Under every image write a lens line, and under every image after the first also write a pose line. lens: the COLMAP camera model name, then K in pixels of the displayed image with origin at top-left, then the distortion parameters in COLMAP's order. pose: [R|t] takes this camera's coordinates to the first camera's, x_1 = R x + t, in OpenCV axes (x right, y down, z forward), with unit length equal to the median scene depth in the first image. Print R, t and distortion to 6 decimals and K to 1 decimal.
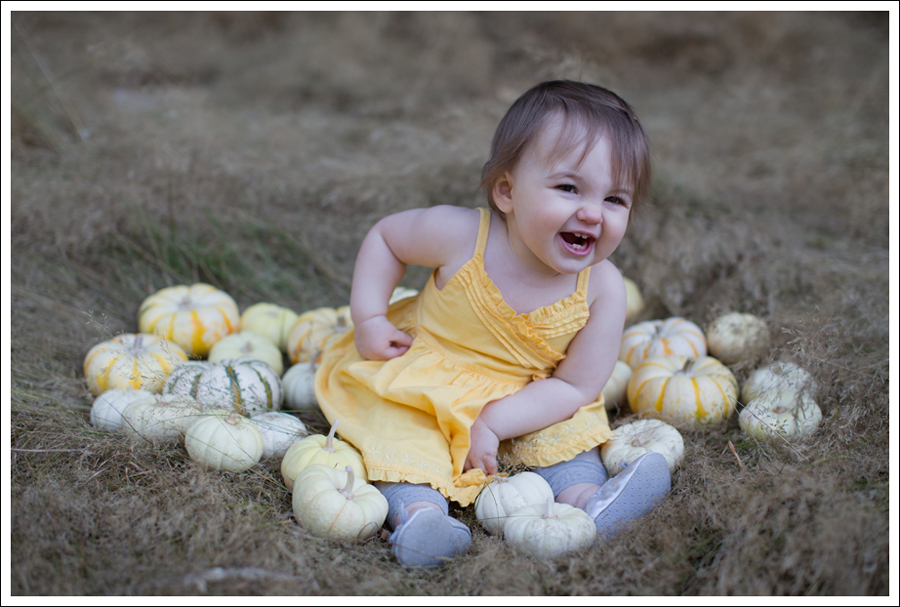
lens RADIAL K [[1276.3, 0, 447.8], [0, 1276.3, 304.1], [0, 0, 1]] dist [-0.110451, 0.000000]
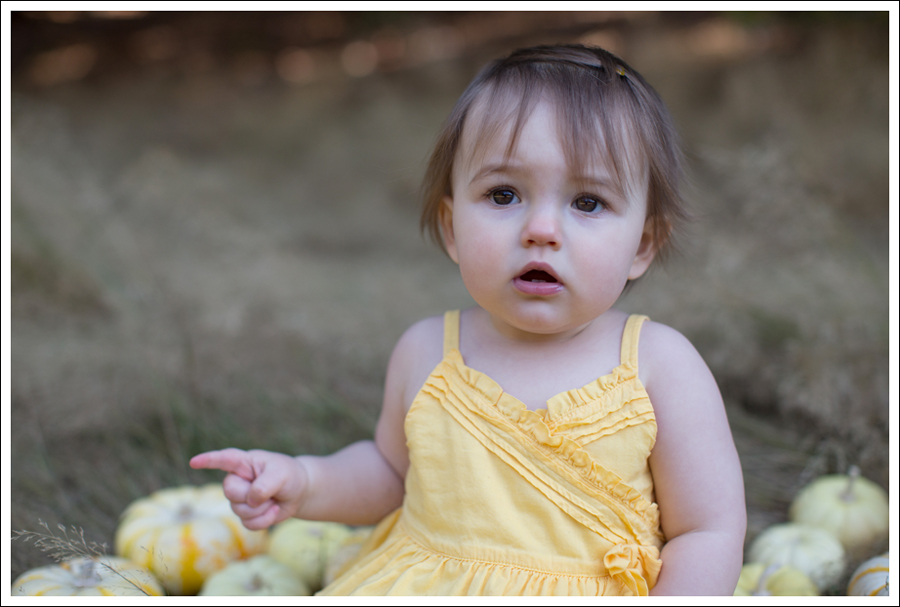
lens RADIAL K [[1276.3, 0, 447.3], [0, 1276.3, 302.4], [0, 0, 1]] dist [-0.110451, 0.000000]
pose [[0.973189, -0.029749, -0.228075, 0.090722], [-0.009487, 0.985564, -0.169035, 0.001569], [0.229811, 0.166667, 0.958858, 0.364492]]
